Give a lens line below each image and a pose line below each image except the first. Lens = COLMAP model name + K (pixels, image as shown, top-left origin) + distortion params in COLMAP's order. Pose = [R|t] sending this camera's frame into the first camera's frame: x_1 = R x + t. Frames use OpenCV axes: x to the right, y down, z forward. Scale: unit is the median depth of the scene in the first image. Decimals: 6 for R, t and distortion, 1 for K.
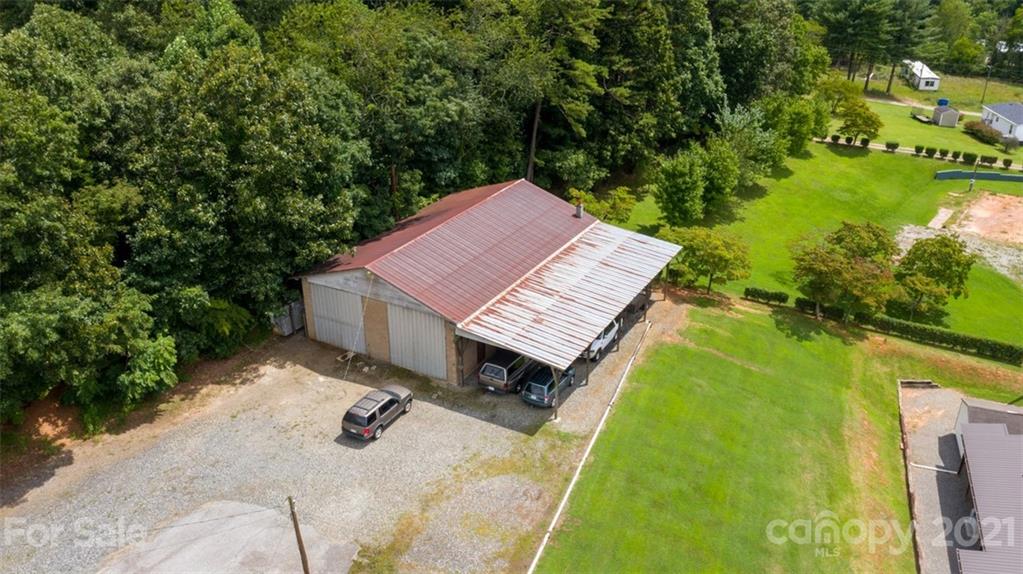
lens RADIAL K [[807.3, 0, 516.4], [0, 807.3, 287.4], [0, 0, 1]] dist [-0.011535, 0.003882]
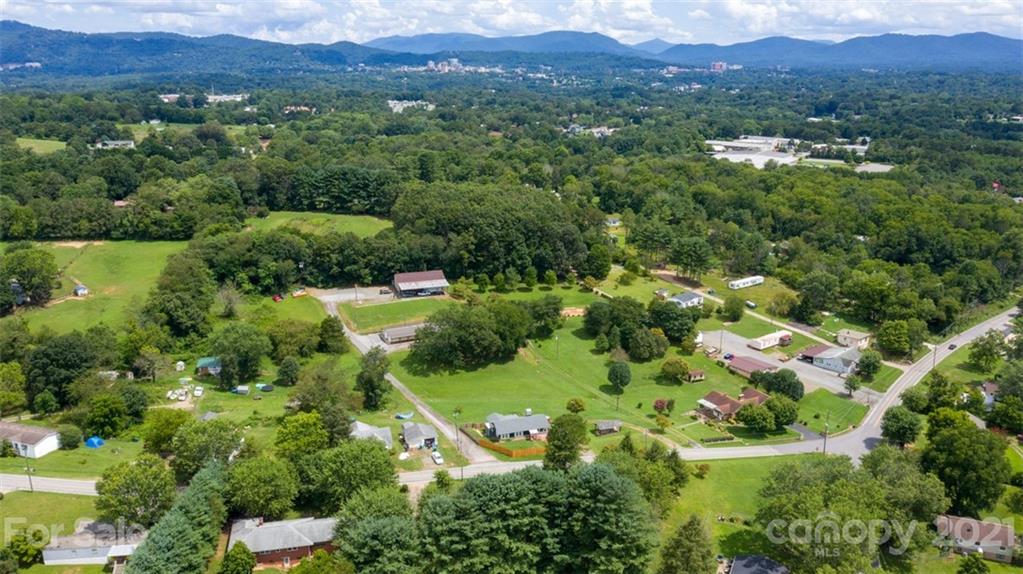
lens RADIAL K [[807.3, 0, 516.4], [0, 807.3, 287.4], [0, 0, 1]] dist [-0.011535, 0.003882]
pose [[0.730935, 0.181590, -0.657844, 3.777879], [-0.288270, 0.955884, -0.056439, 0.128636], [0.618574, 0.230890, 0.751036, -2.591183]]
